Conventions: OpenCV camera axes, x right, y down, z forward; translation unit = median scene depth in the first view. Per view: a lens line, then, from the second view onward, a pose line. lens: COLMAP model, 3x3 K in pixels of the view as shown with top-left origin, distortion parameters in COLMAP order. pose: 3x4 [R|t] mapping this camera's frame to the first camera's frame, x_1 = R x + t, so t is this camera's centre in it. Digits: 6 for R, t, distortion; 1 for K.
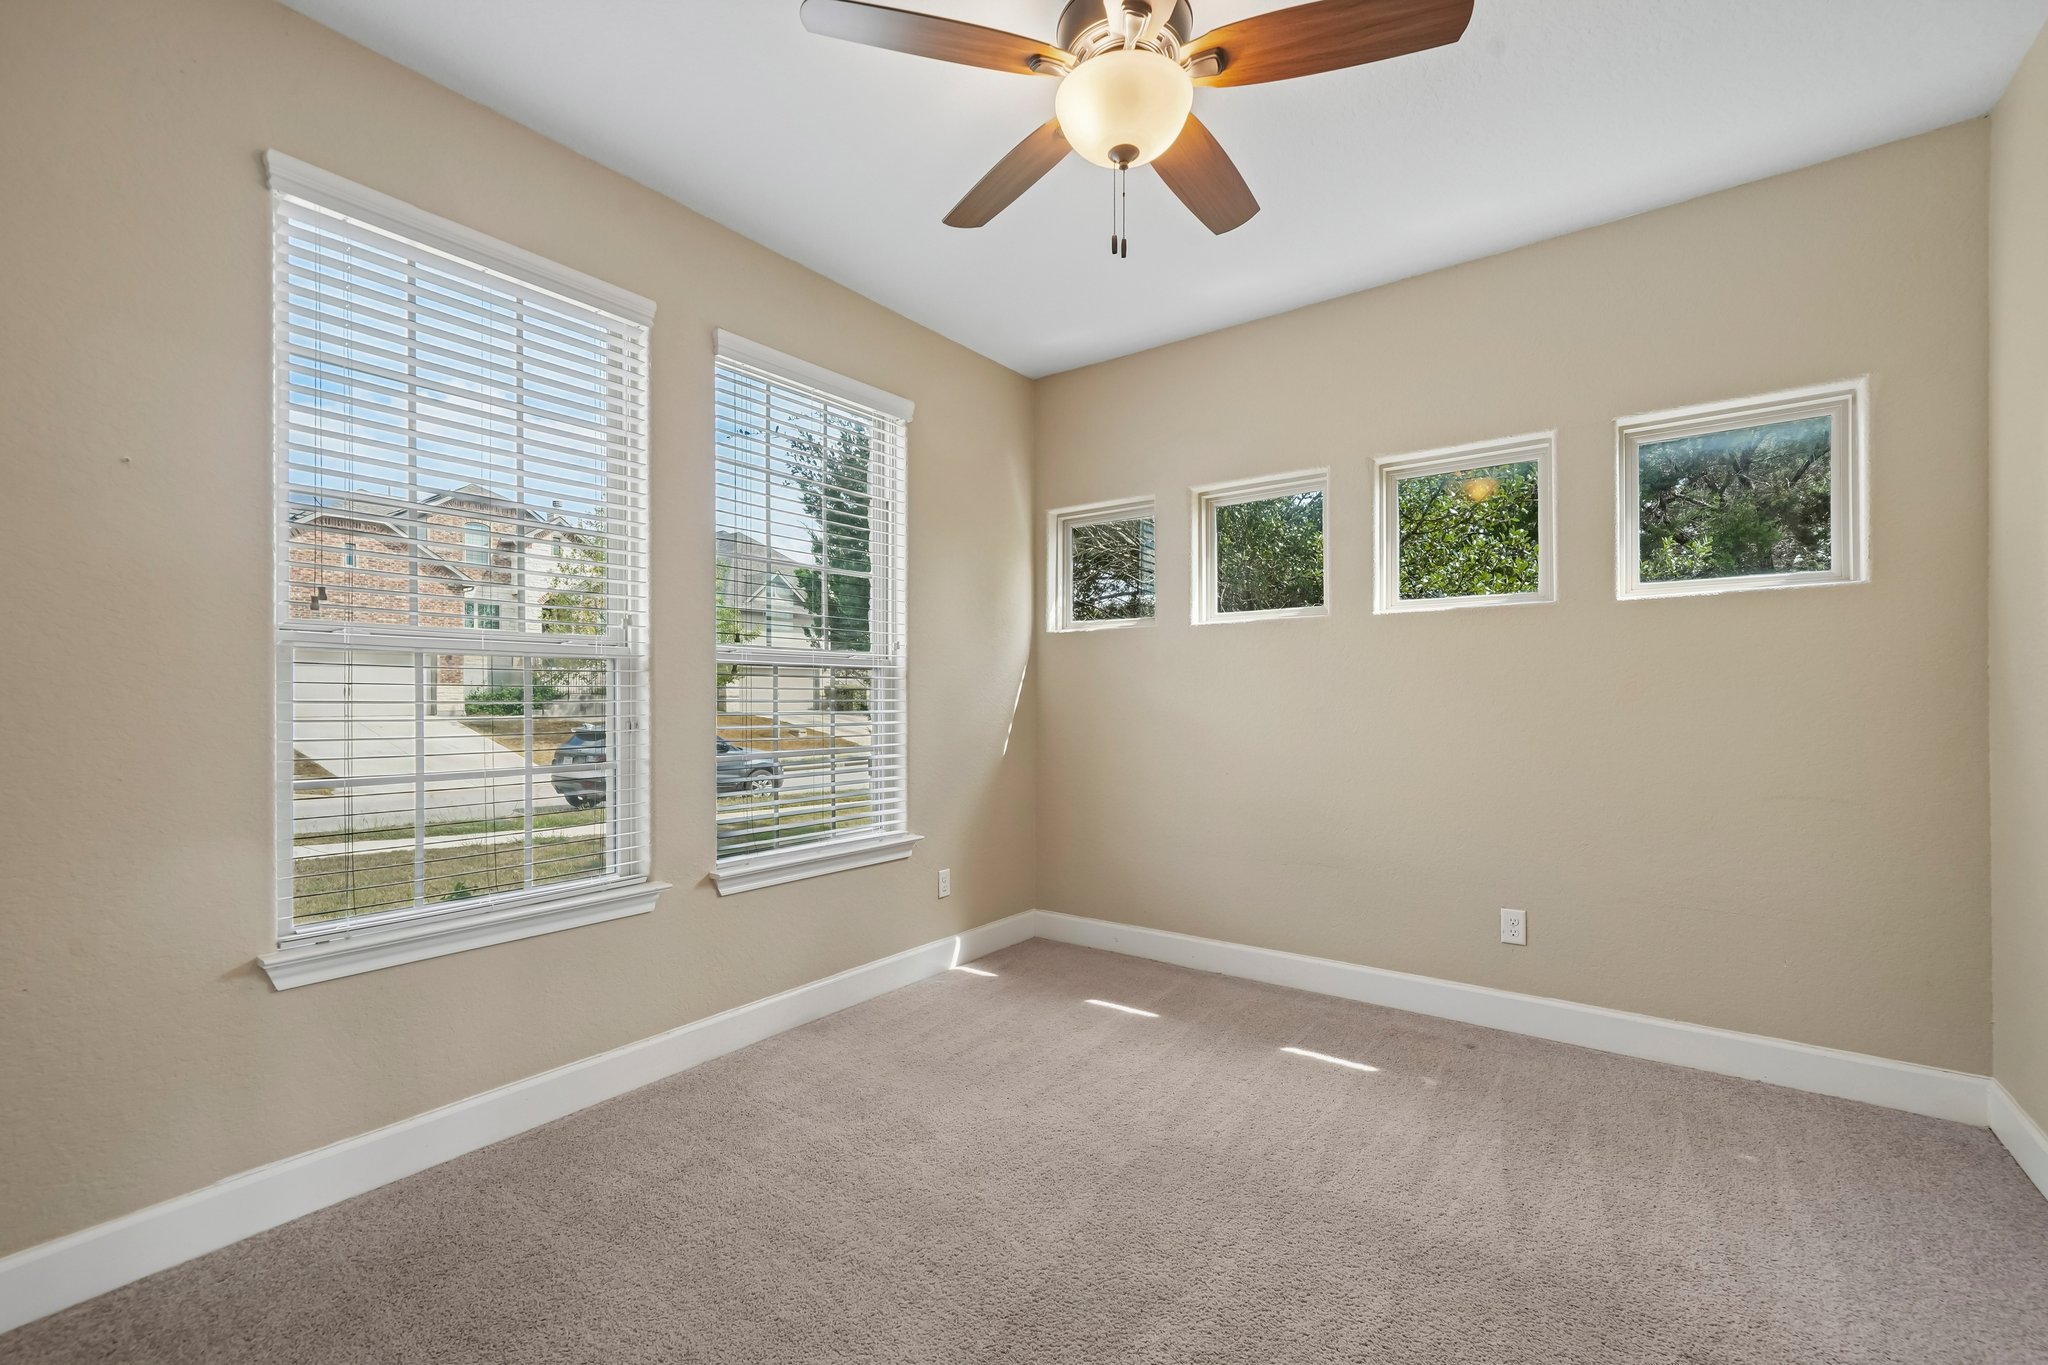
lens RADIAL K [[871.0, 0, 1024.0], [0, 871.0, 682.5], [0, 0, 1]] dist [-0.000548, -0.000014]
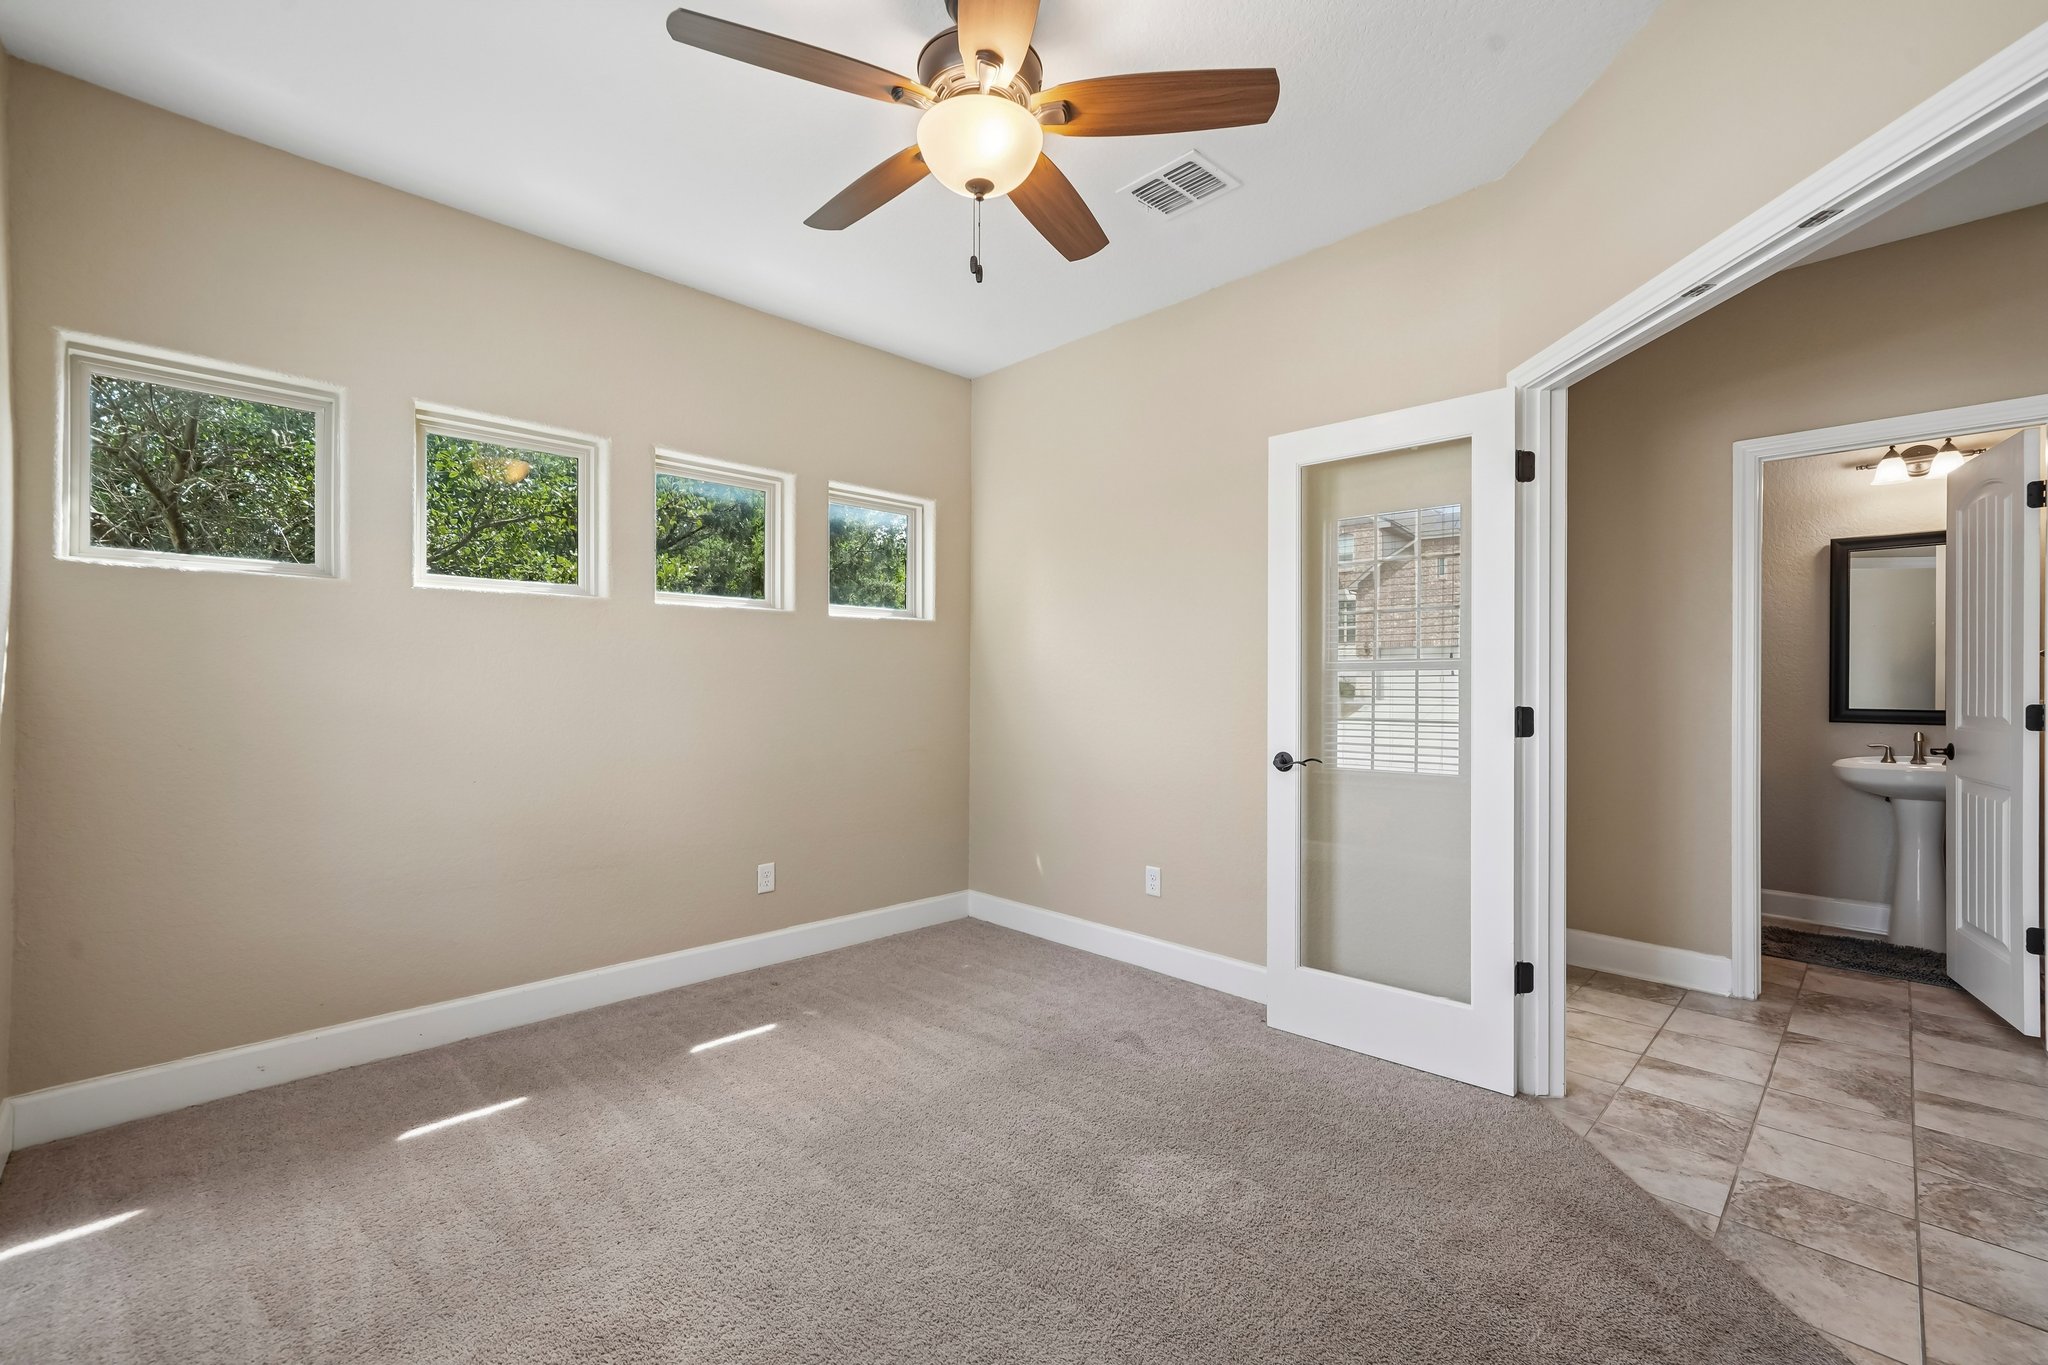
lens RADIAL K [[863.2, 0, 1023.7], [0, 863.2, 677.4], [0, 0, 1]] dist [0.002055, 0.000163]
pose [[0.151846, 0.012116, 0.988330, -0.597104], [-0.023359, 0.999690, -0.008667, 0.005474], [-0.988128, -0.021770, 0.152082, 0.498438]]
